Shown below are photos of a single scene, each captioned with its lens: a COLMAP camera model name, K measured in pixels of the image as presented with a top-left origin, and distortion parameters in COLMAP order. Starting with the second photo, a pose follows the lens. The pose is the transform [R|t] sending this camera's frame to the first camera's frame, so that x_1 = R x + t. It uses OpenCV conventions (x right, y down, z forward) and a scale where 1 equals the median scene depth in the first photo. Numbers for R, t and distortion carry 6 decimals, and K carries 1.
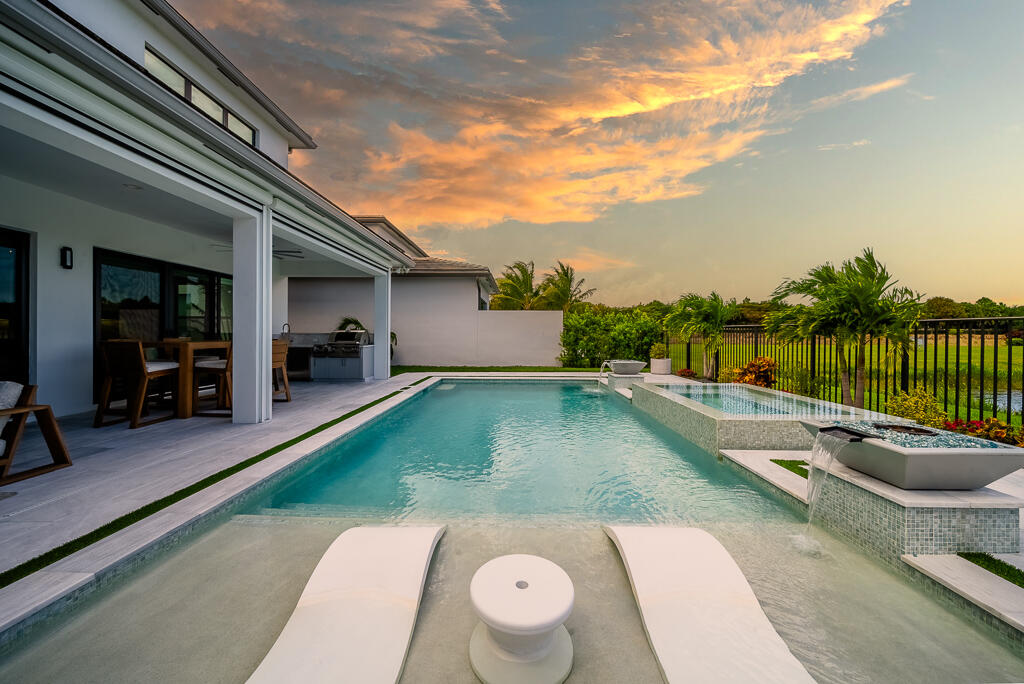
lens RADIAL K [[363.8, 0, 514.8], [0, 363.8, 336.6], [0, 0, 1]] dist [-0.005141, -0.000951]
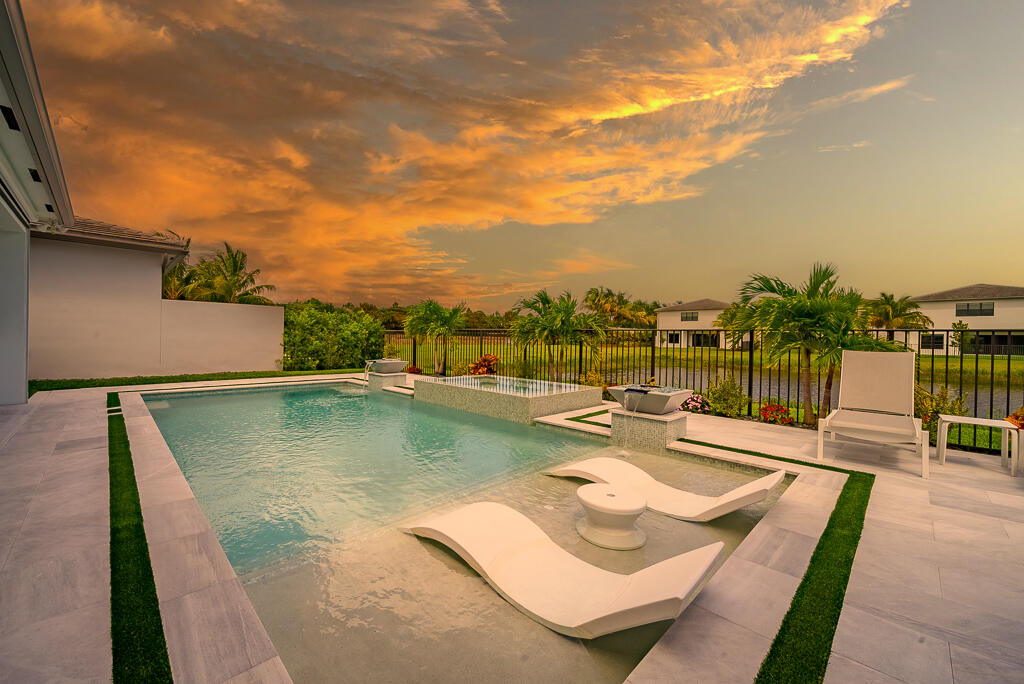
lens RADIAL K [[396.7, 0, 449.4], [0, 396.7, 343.0], [0, 0, 1]] dist [-0.013570, -0.000604]
pose [[0.744415, -0.001161, 0.667716, -0.516709], [-0.010003, 0.999867, 0.012890, 0.000445], [-0.667642, -0.016275, 0.744304, 0.055708]]
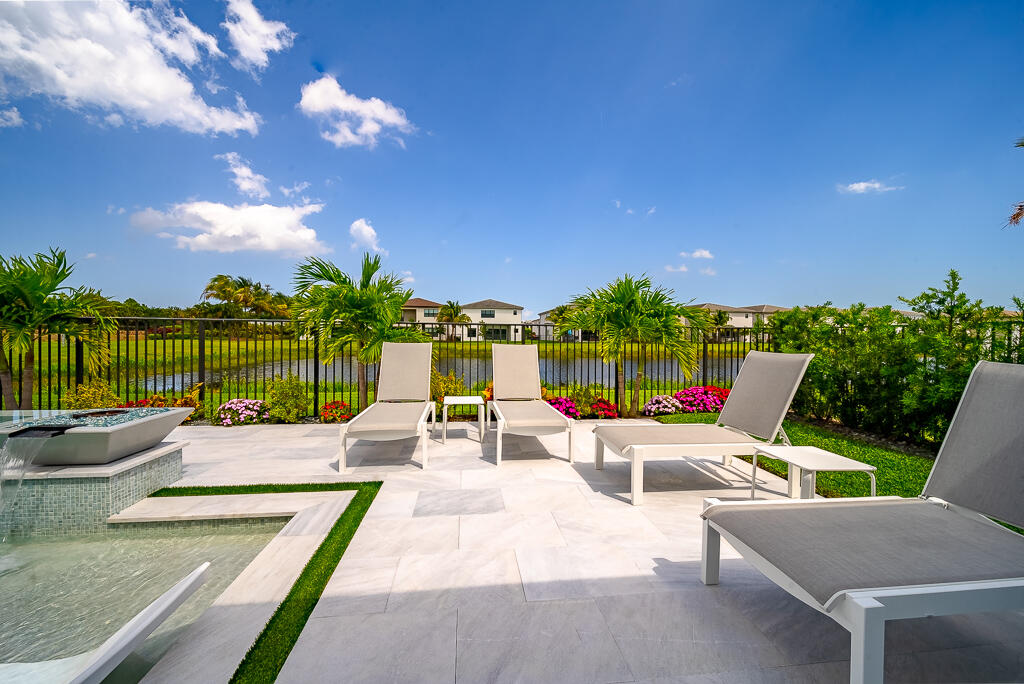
lens RADIAL K [[363.8, 0, 520.5], [0, 363.8, 337.4], [0, 0, 1]] dist [-0.005141, -0.000951]
pose [[-0.180111, -0.010862, 0.983586, -0.123143], [-0.003361, 0.999940, 0.010428, -0.001213], [-0.983641, -0.001428, -0.180136, -0.044763]]
